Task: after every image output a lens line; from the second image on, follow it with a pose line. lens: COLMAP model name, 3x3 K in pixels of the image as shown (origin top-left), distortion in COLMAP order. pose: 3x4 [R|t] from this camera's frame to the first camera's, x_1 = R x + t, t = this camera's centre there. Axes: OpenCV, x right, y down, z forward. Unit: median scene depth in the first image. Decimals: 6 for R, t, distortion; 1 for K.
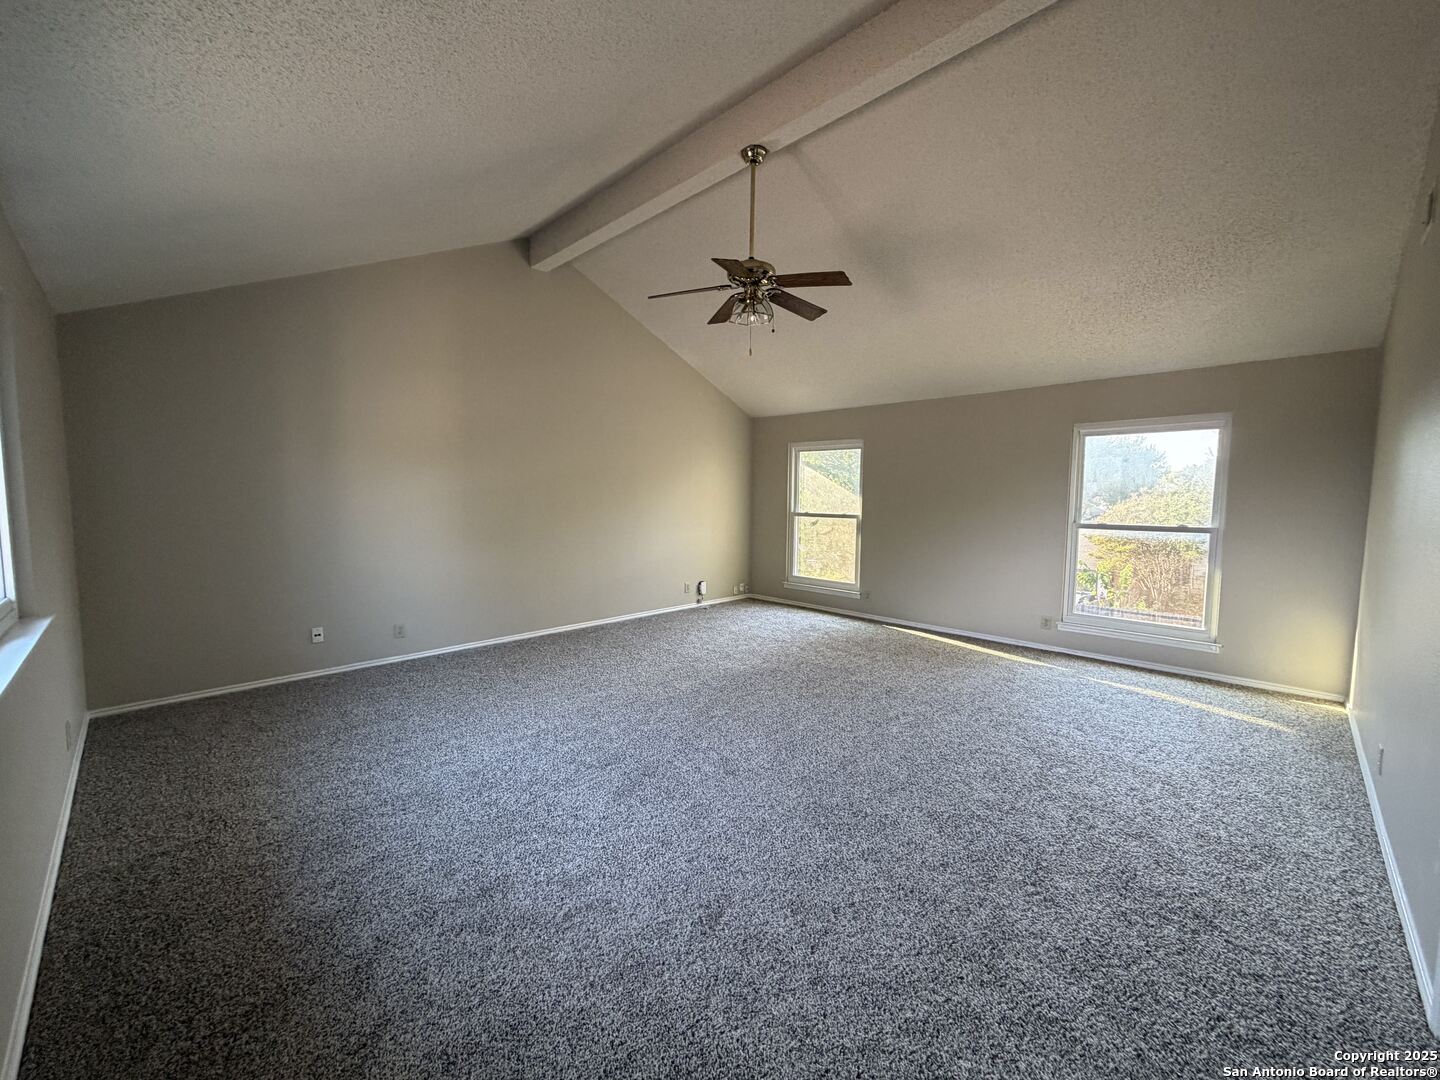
lens RADIAL K [[569.5, 0, 716.4], [0, 569.5, 539.3], [0, 0, 1]] dist [0.000371, 0.000097]
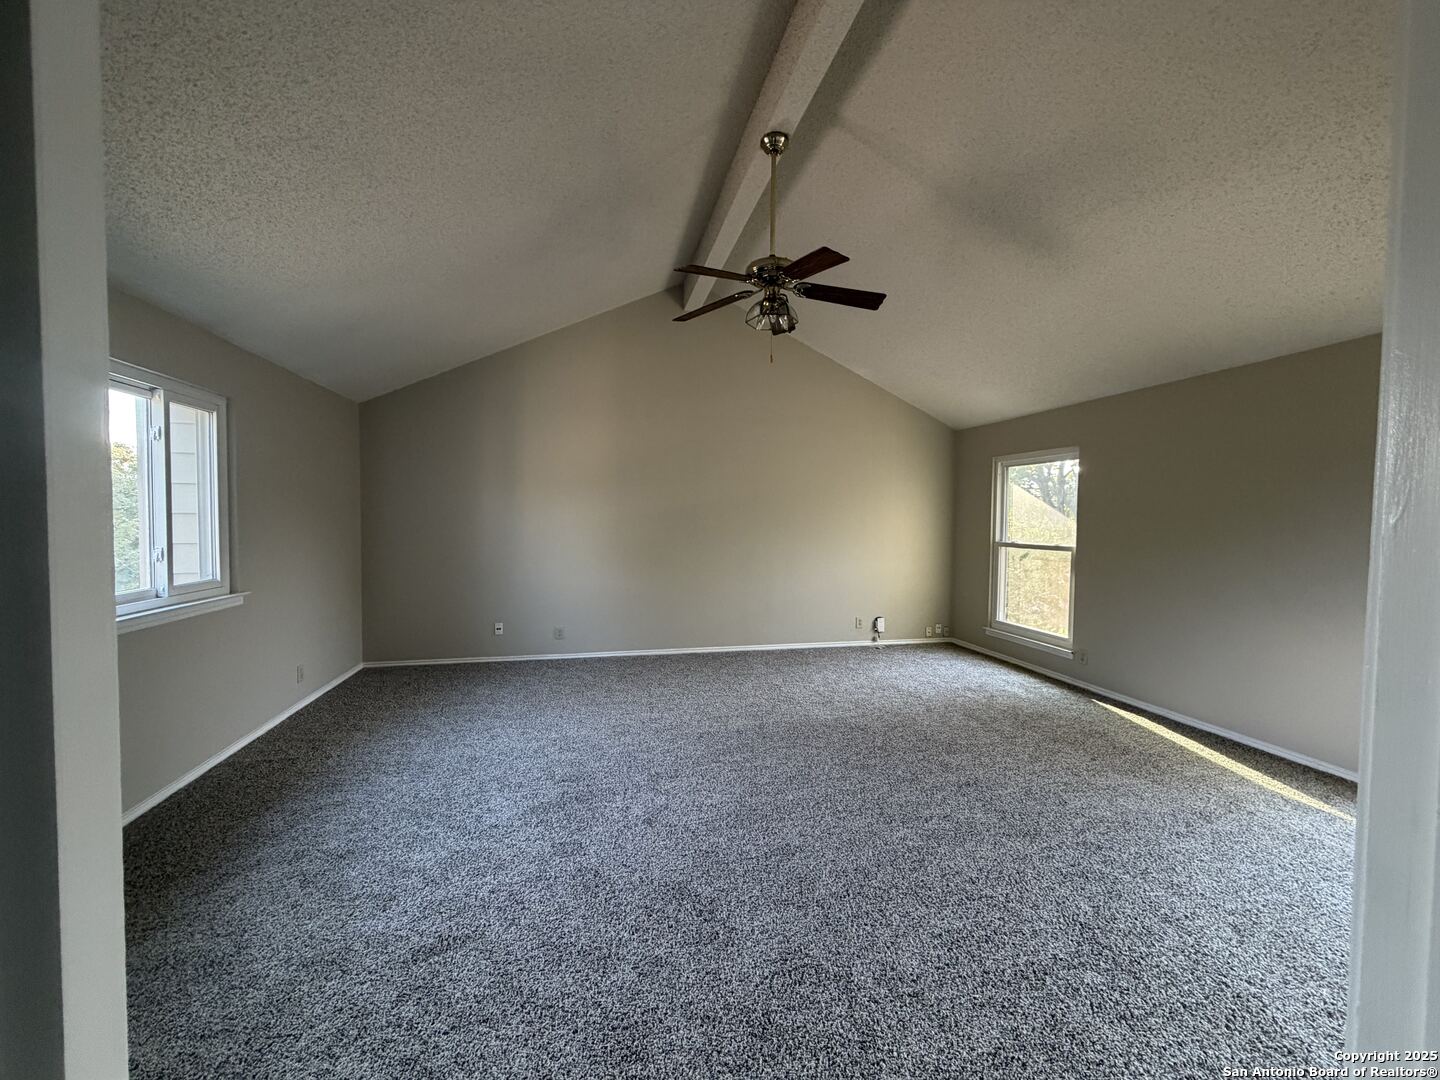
lens RADIAL K [[569.5, 0, 716.4], [0, 569.5, 539.3], [0, 0, 1]] dist [0.000371, 0.000097]
pose [[0.843353, 0.017795, -0.537065, 0.277515], [-0.043962, 0.998386, -0.035953, -0.005421], [0.535559, 0.053932, 0.842774, 0.125583]]
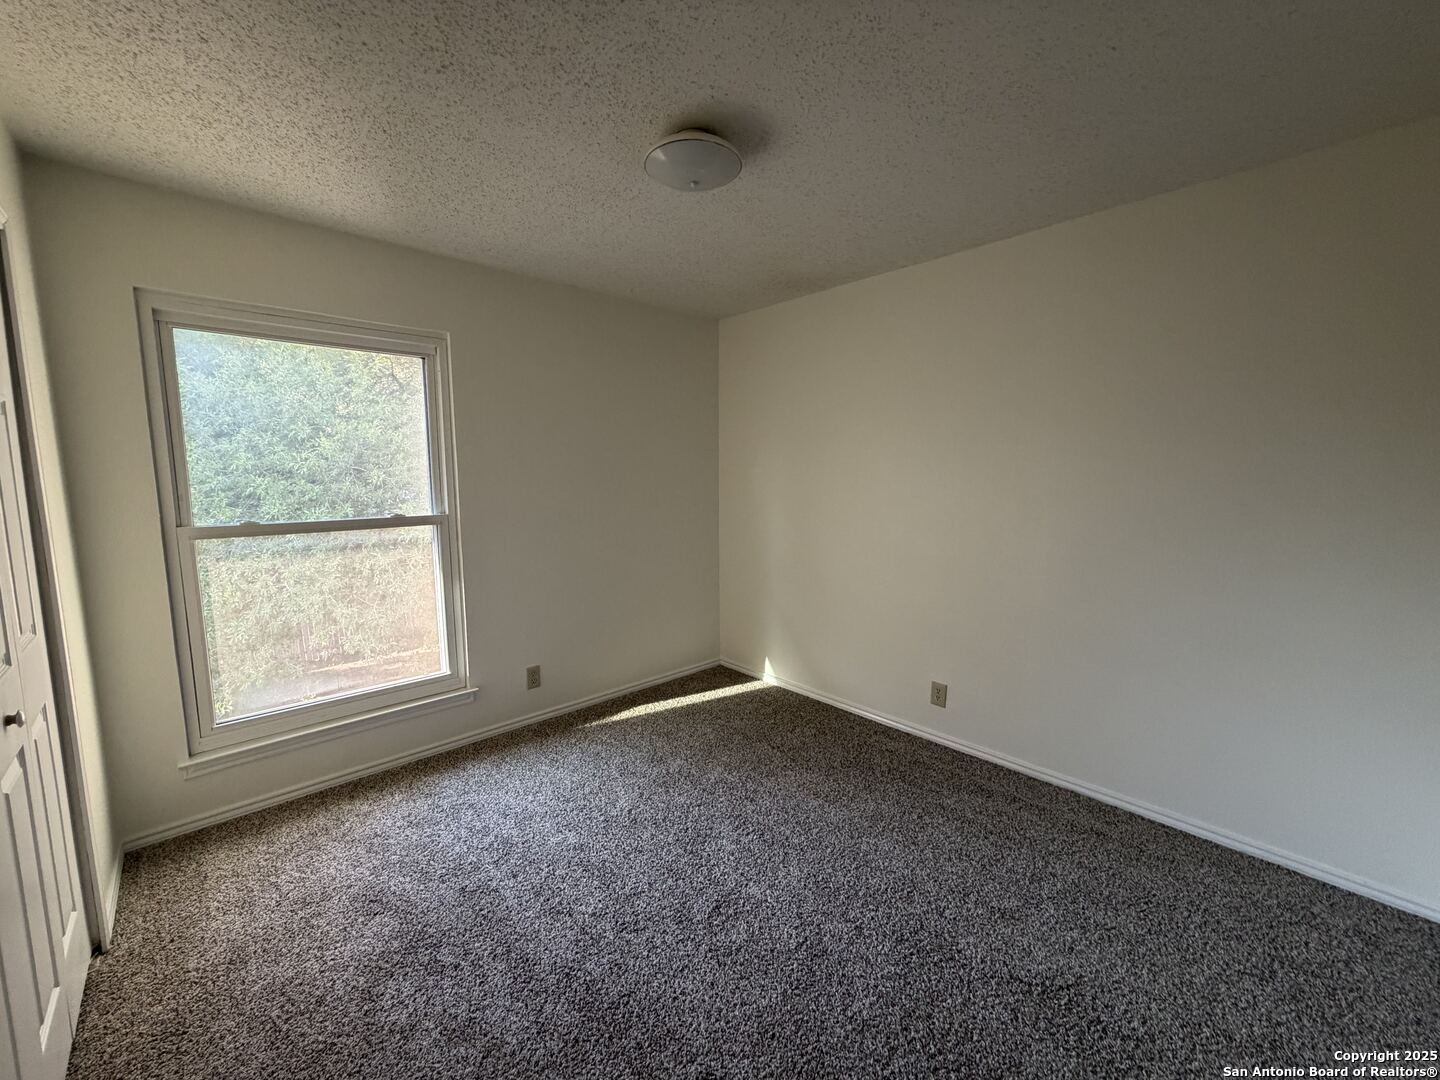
lens RADIAL K [[569.5, 0, 716.4], [0, 569.5, 539.3], [0, 0, 1]] dist [0.000371, 0.000097]
pose [[0.049272, -0.127440, 0.990622, -0.182506], [0.081312, 0.989046, 0.123193, -0.067399], [-0.995470, 0.074479, 0.059095, 0.837835]]
